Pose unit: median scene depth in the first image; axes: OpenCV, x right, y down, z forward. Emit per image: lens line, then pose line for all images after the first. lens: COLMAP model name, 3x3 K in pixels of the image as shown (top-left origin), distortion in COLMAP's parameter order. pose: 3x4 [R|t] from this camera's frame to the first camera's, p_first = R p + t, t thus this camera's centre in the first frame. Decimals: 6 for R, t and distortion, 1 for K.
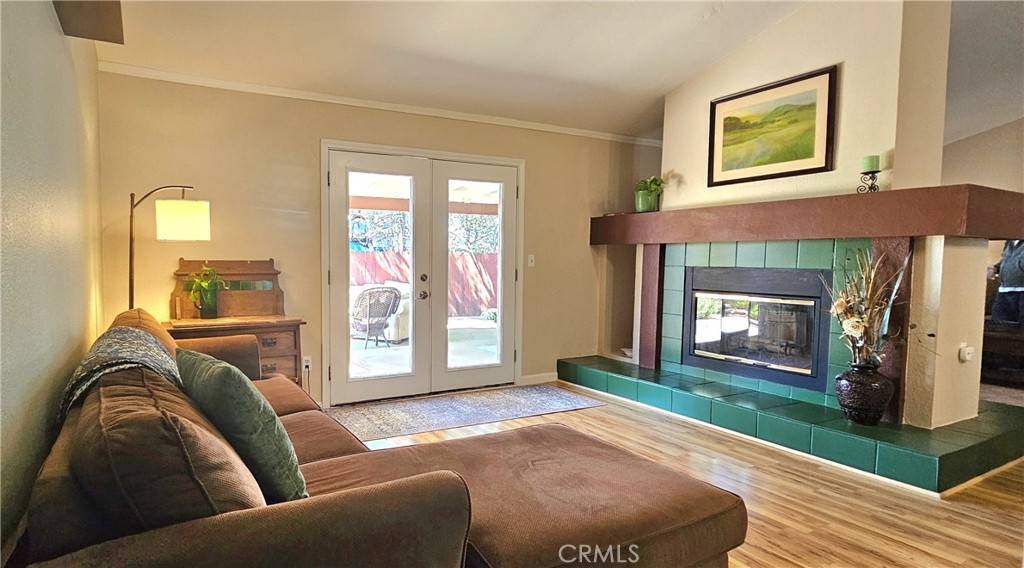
lens RADIAL K [[521.7, 0, 399.7], [0, 521.7, 294.1], [0, 0, 1]] dist [-0.000265, 0.000153]
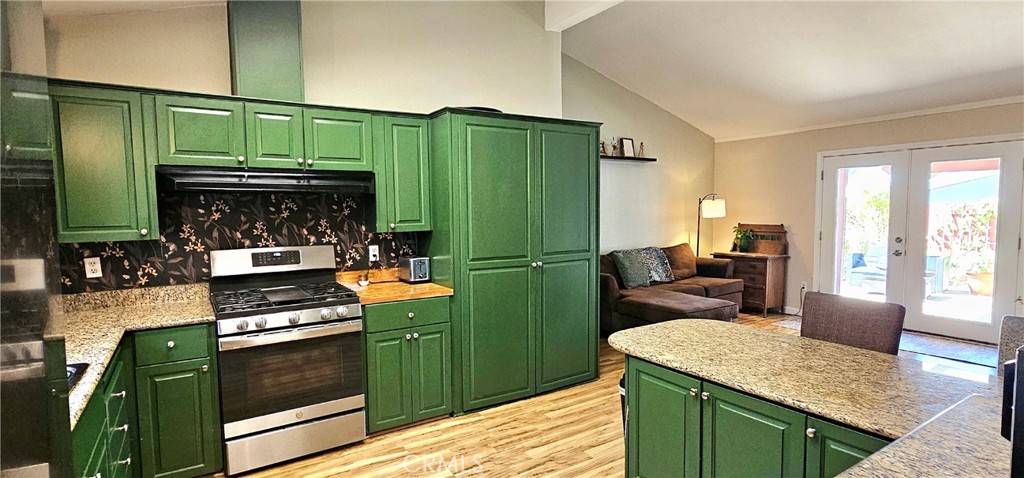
lens RADIAL K [[504.3, 0, 512.0], [0, 504.3, 239.0], [0, 0, 1]] dist [-0.000173, -0.000089]
pose [[0.121792, 0.058109, -0.990853, 1.271191], [-0.050354, 0.997361, 0.052301, -0.054918], [0.991278, 0.043524, 0.124396, -0.140597]]
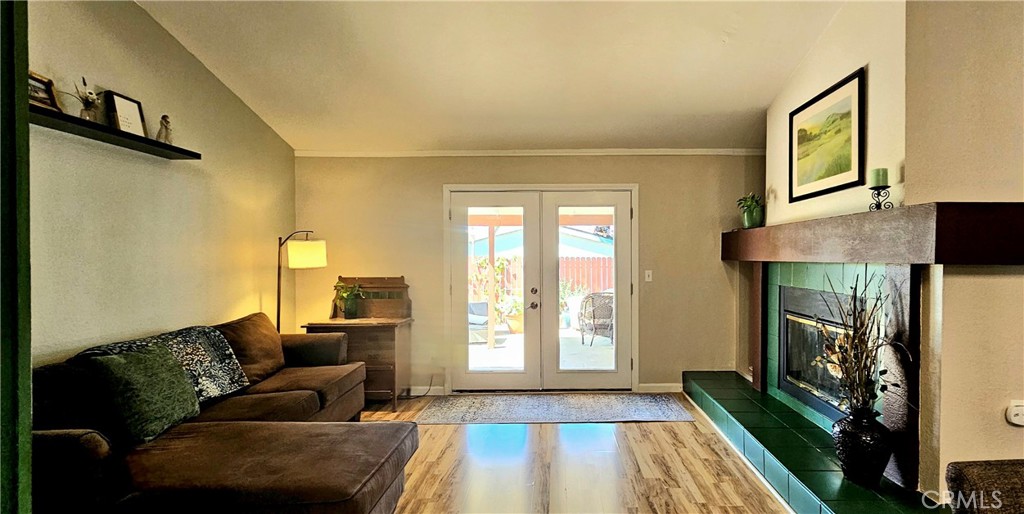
lens RADIAL K [[469.9, 0, 566.7], [0, 469.9, 265.8], [0, 0, 1]] dist [0.000460, -0.000282]
pose [[0.906499, 0.001722, -0.422203, 0.599979], [-0.022152, 0.998808, -0.043489, -0.046261], [0.421625, 0.048776, 0.905457, 0.065956]]
